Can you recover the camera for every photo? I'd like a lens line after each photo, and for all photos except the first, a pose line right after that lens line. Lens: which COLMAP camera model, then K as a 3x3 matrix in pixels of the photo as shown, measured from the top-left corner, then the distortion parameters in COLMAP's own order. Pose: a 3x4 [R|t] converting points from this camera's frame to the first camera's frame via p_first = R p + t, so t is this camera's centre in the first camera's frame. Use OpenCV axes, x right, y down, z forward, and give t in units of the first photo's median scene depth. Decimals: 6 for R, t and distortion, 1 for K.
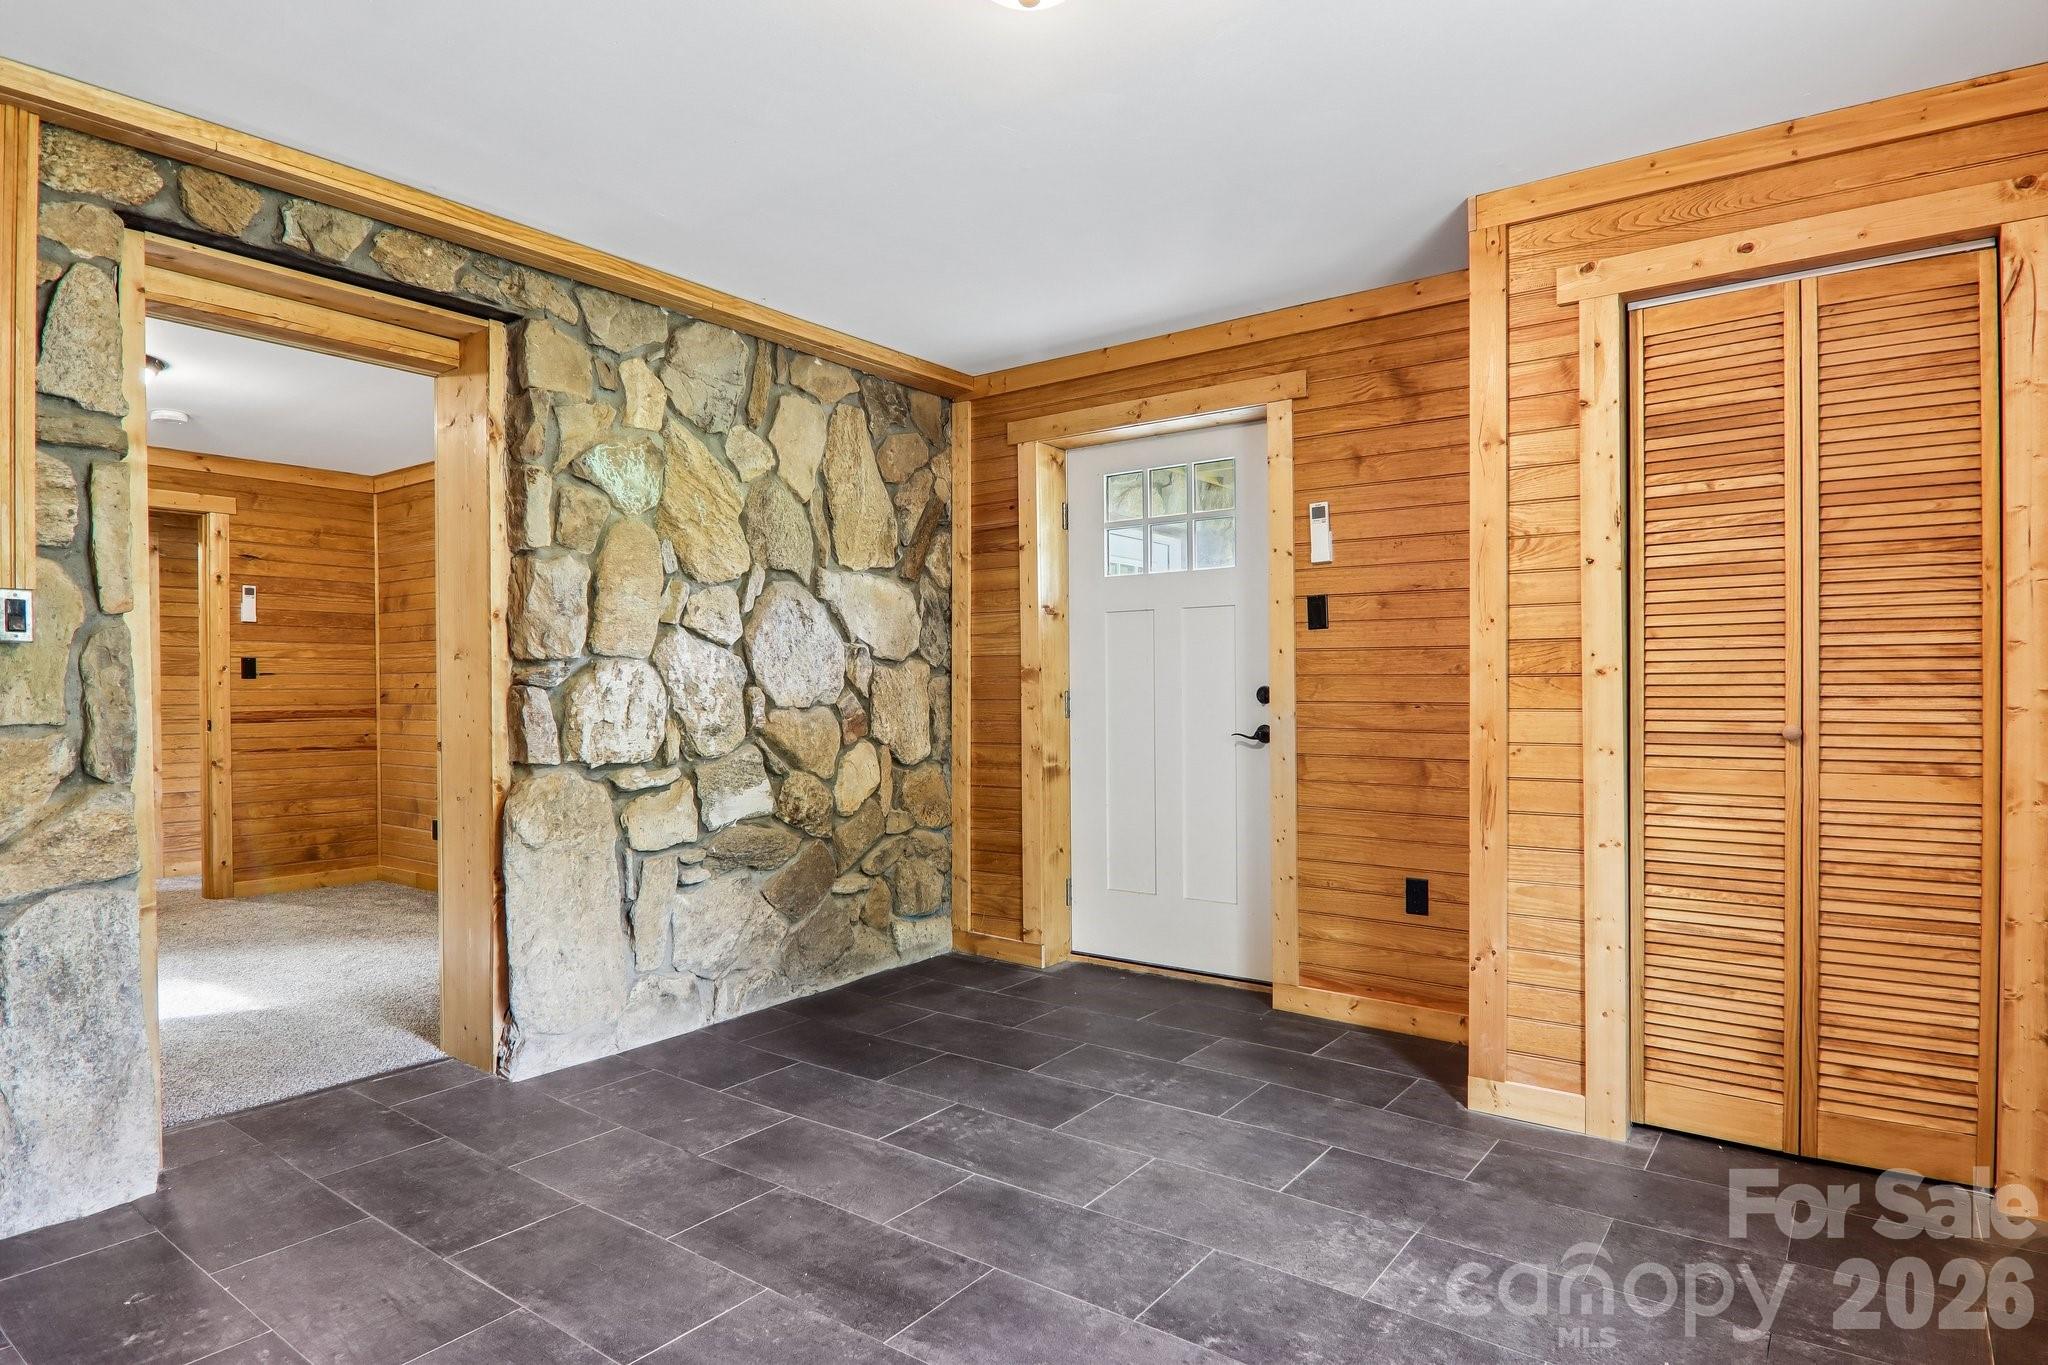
lens RADIAL K [[1142.2, 0, 1027.2], [0, 1142.2, 685.8], [0, 0, 1]] dist [0.000977, -0.017423]
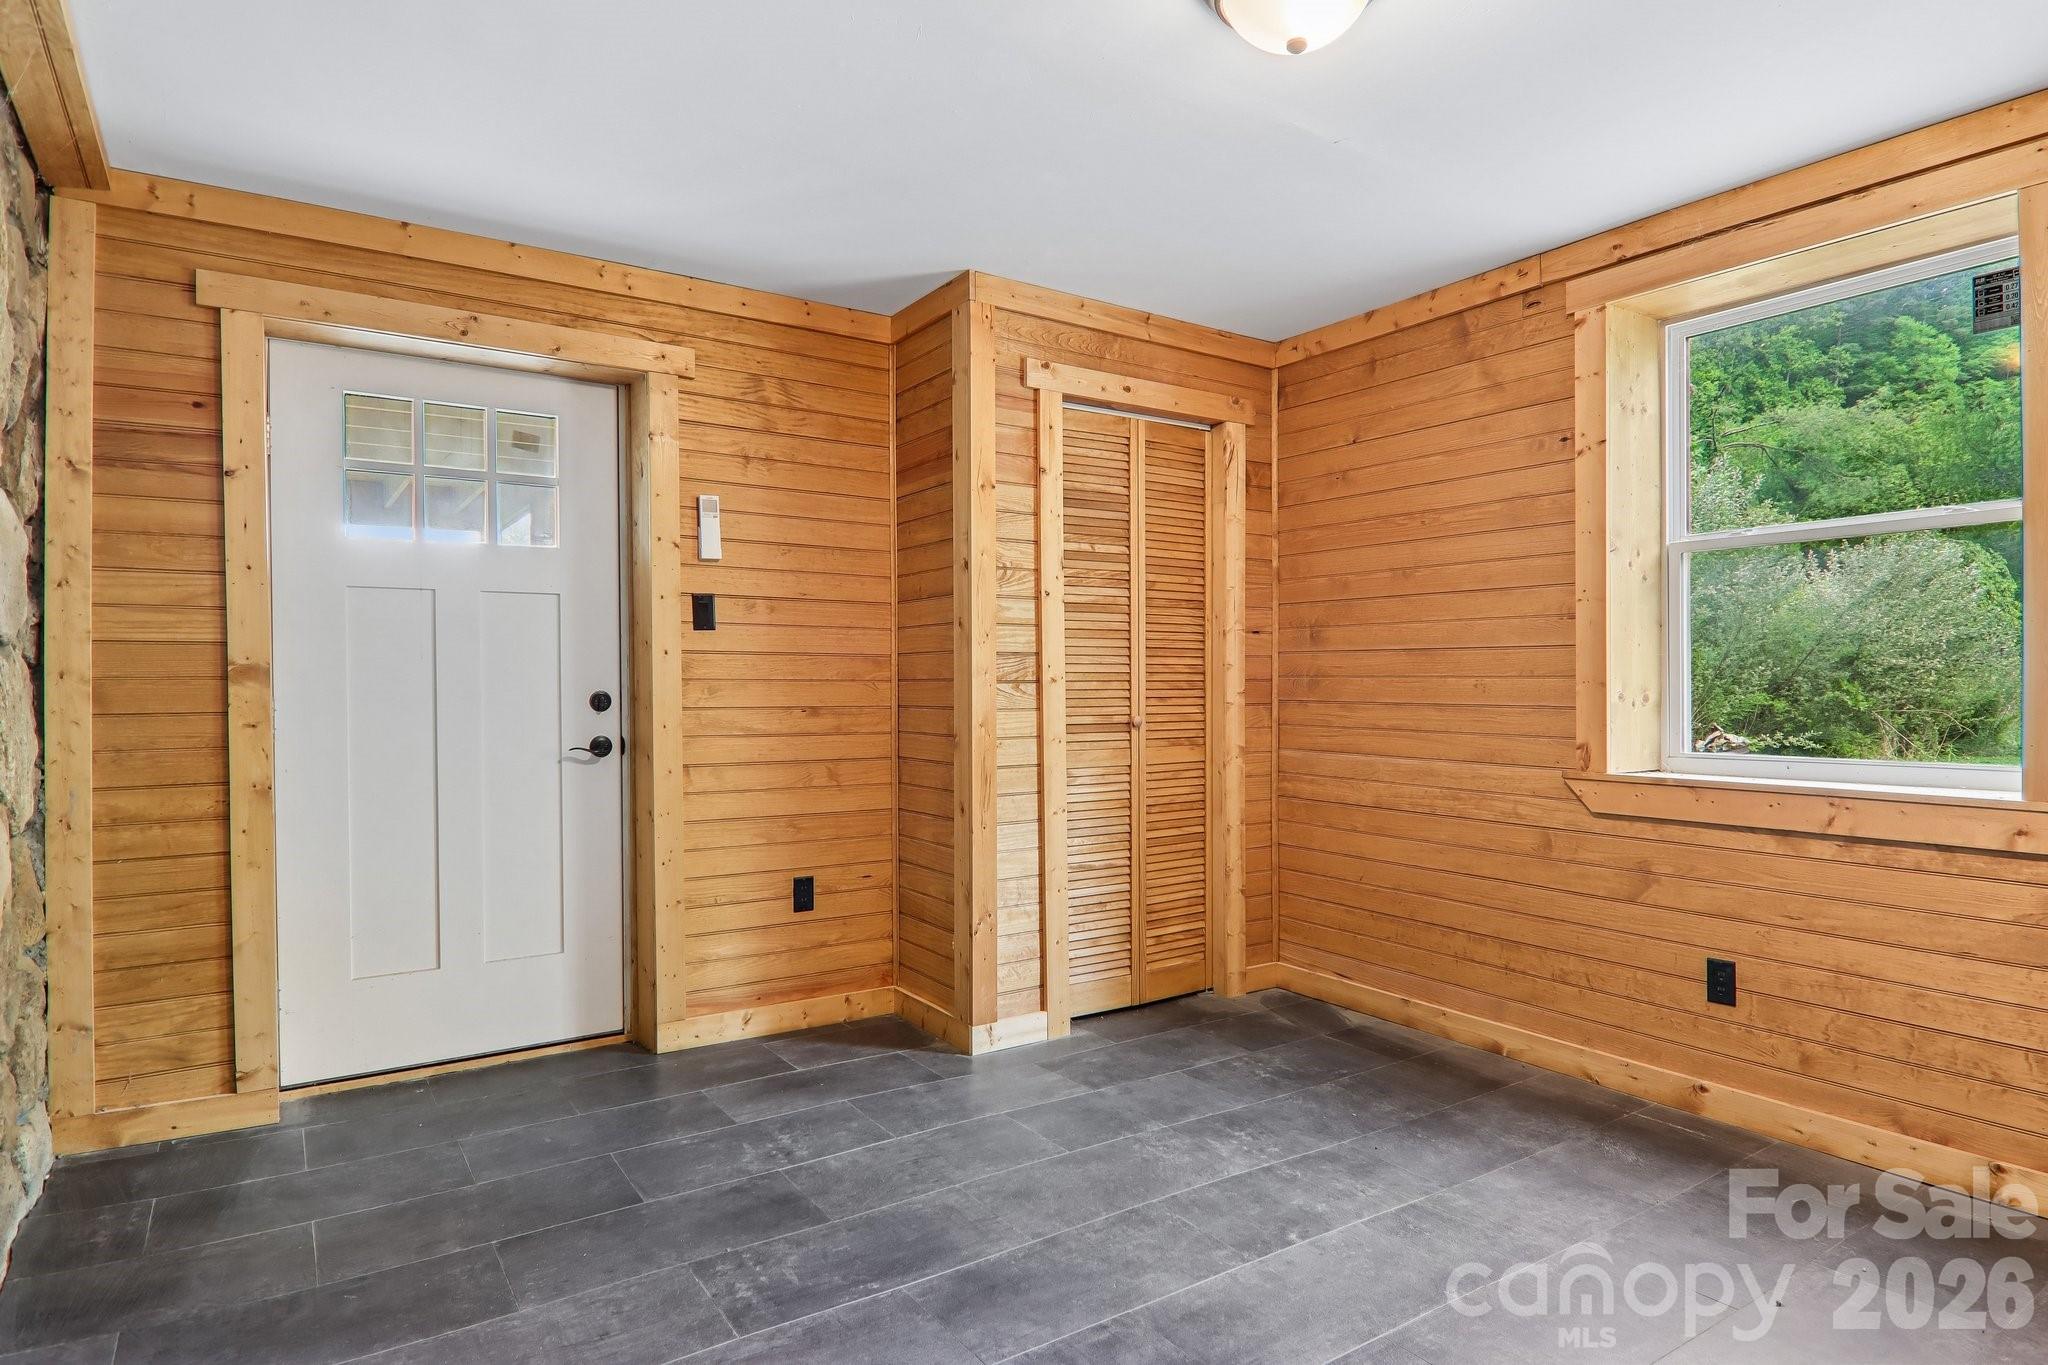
lens RADIAL K [[1142.2, 0, 1027.7], [0, 1142.2, 688.4], [0, 0, 1]] dist [0.000977, -0.017423]
pose [[0.325049, 0.002804, 0.945693, -0.659731], [0.001358, 0.999993, -0.003432, 0.001900], [-0.945696, 0.002399, 0.325043, 0.542104]]
